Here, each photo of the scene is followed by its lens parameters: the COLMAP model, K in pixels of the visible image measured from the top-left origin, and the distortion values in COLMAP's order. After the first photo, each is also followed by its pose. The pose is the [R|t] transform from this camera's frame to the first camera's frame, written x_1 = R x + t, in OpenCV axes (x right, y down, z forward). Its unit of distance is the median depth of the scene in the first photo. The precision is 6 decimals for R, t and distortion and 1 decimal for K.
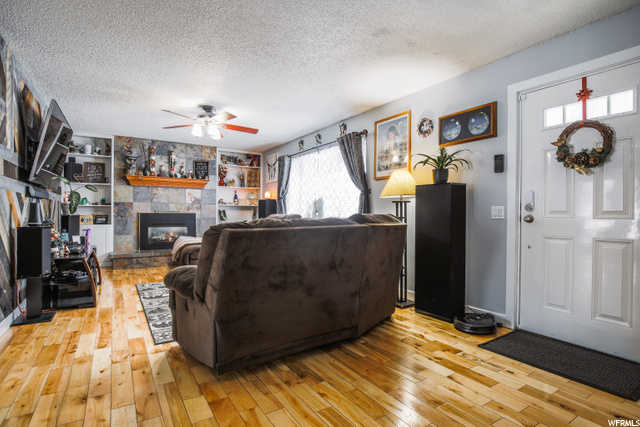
lens RADIAL K [[327.3, 0, 324.2], [0, 327.3, 214.3], [0, 0, 1]] dist [-0.022441, 0.000280]
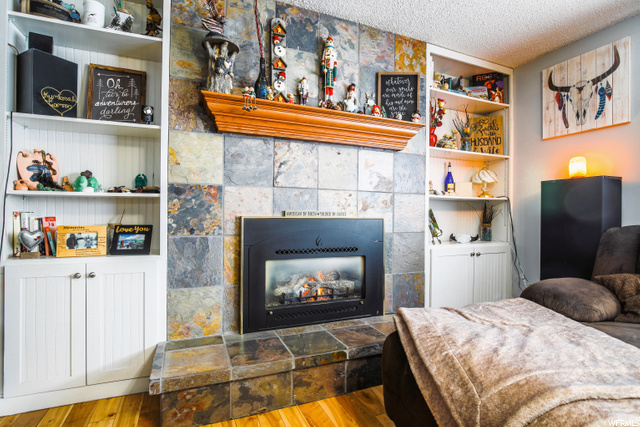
lens RADIAL K [[327.3, 0, 324.2], [0, 327.3, 214.3], [0, 0, 1]] dist [-0.022441, 0.000280]
pose [[0.985619, -0.001375, -0.168978, -0.431317], [-0.000306, 0.999951, -0.009920, -0.004790], [0.168983, 0.009829, 0.985570, 0.690169]]
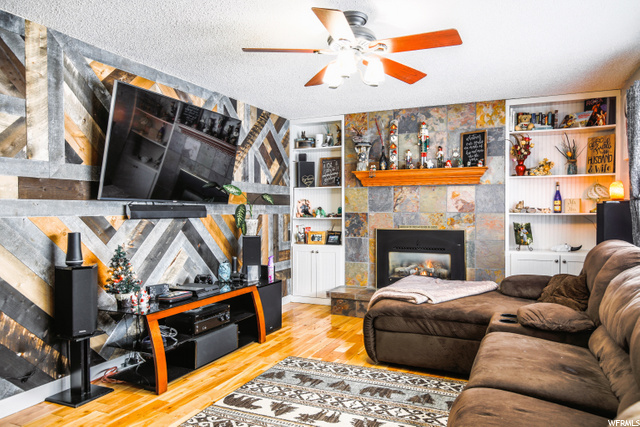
lens RADIAL K [[447.9, 0, 323.7], [0, 447.9, 215.5], [0, 0, 1]] dist [0.007015, 0.002681]
pose [[0.546548, 0.001050, -0.837427, 0.109429], [0.004615, 0.999980, 0.004266, -0.035156], [0.837415, -0.006197, 0.546533, 0.433054]]
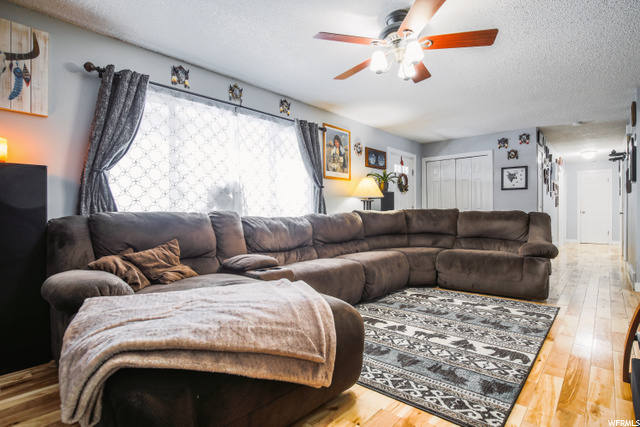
lens RADIAL K [[322.4, 0, 324.3], [0, 322.4, 213.9], [0, 0, 1]] dist [-0.034002, 0.010089]
pose [[-0.264932, -0.008926, 0.964226, -0.592501], [0.009130, 0.999889, 0.011765, -0.000274], [-0.964224, 0.011921, -0.264821, 0.888934]]
